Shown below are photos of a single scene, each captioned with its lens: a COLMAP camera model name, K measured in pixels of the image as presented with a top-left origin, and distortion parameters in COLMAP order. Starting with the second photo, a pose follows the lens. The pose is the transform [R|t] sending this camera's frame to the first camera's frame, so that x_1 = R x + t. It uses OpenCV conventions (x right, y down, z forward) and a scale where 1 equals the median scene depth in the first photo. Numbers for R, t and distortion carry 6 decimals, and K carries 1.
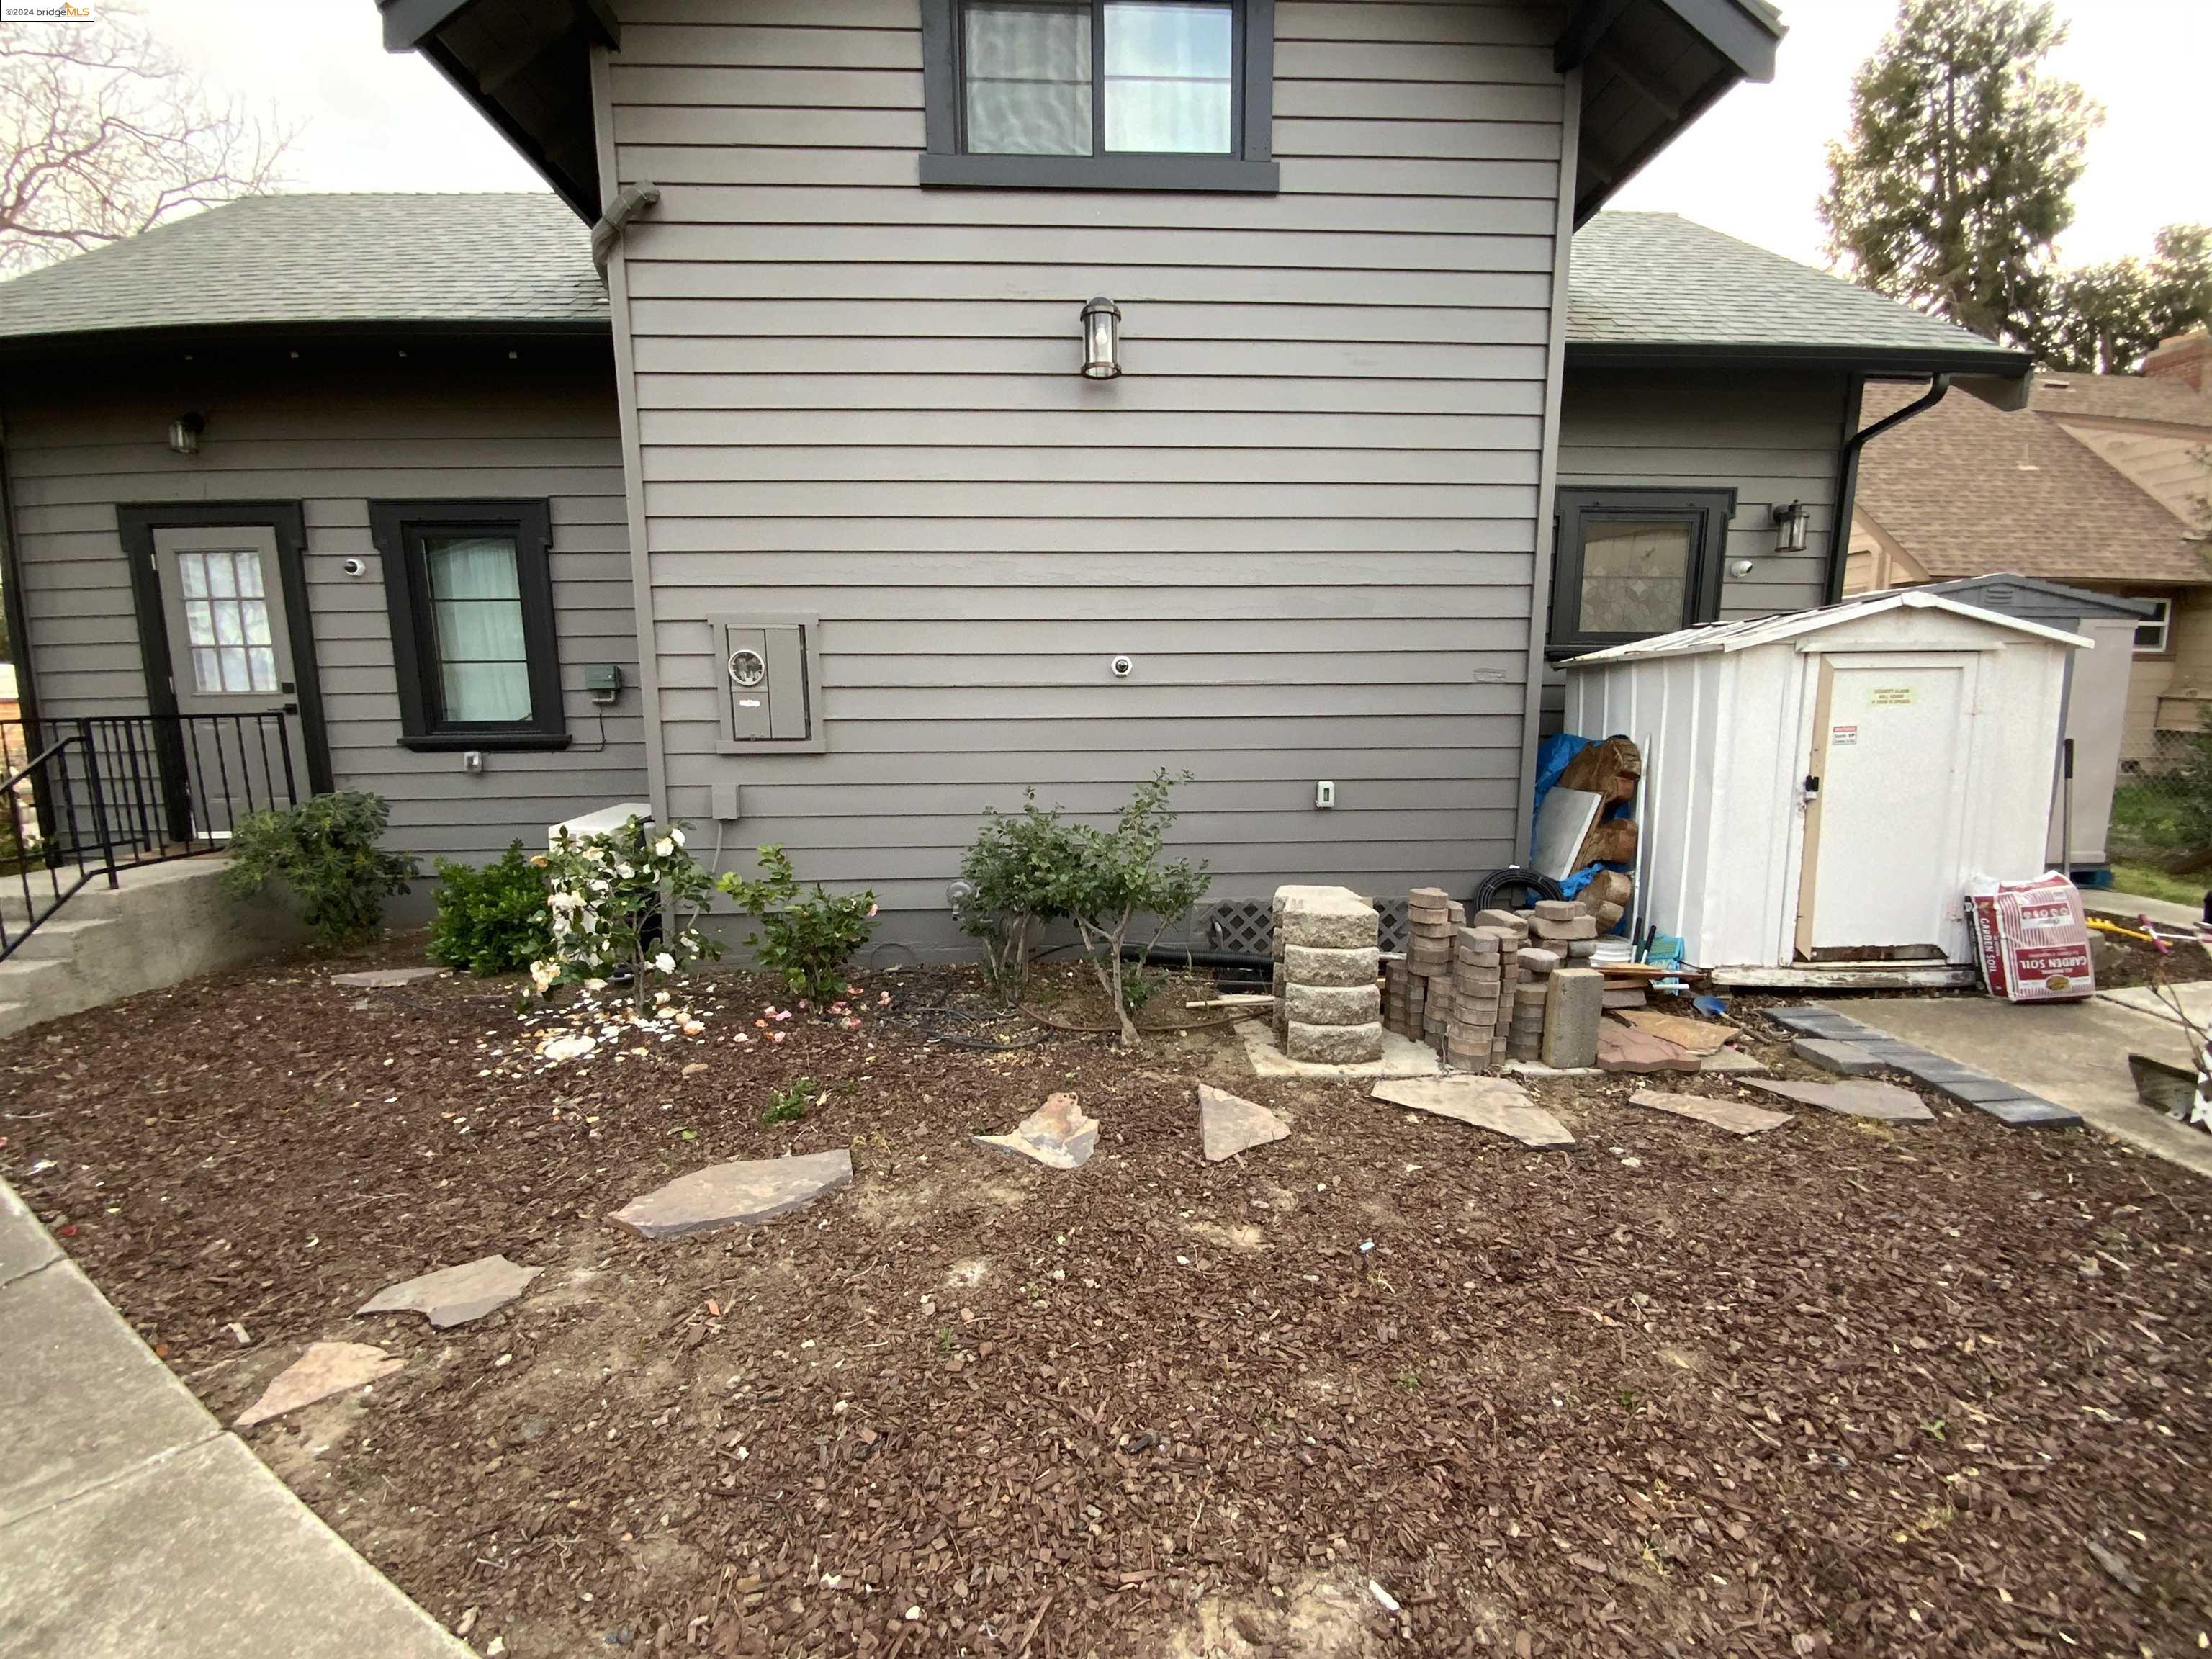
lens RADIAL K [[905.4, 0, 1106.0], [0, 905.4, 829.5], [0, 0, 1]] dist [-0.012194, -0.000287]
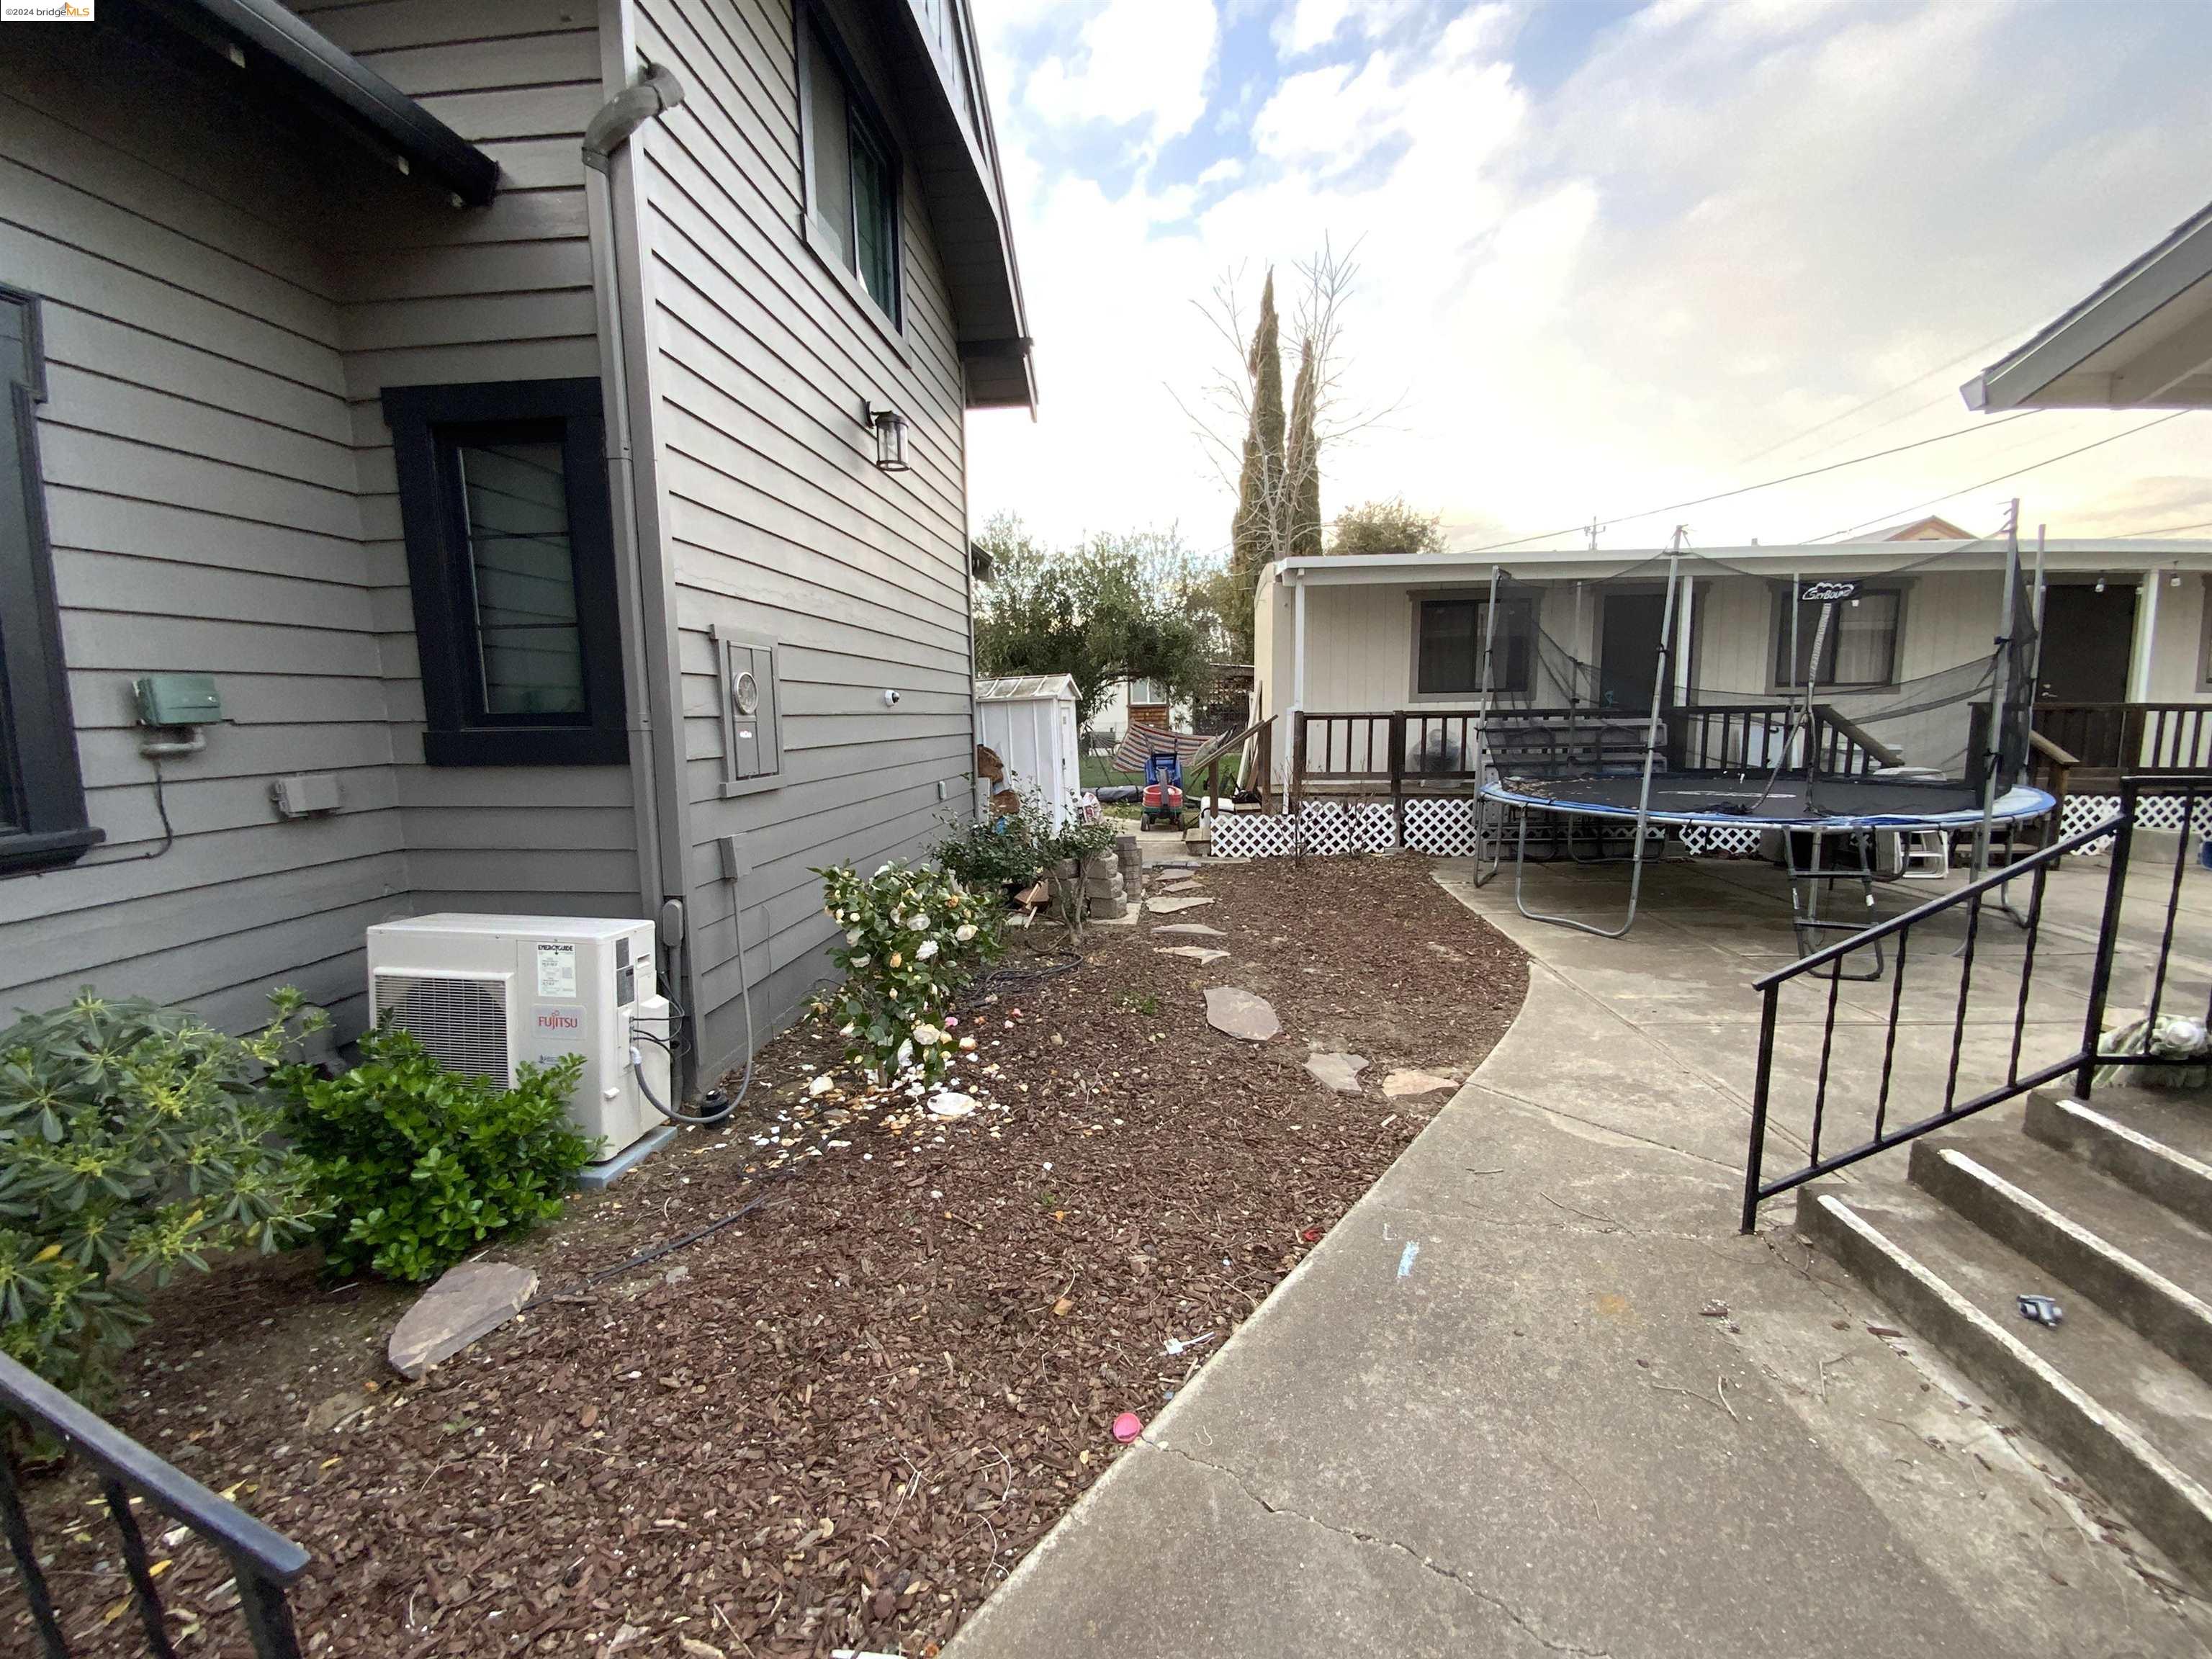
lens RADIAL K [[905.4, 0, 1106.0], [0, 905.4, 829.5], [0, 0, 1]] dist [-0.012194, -0.000287]
pose [[0.136744, -0.127610, 0.982353, -1.465422], [0.161458, 0.981278, 0.104996, -0.105709], [-0.977360, 0.144251, 0.154788, 0.674787]]
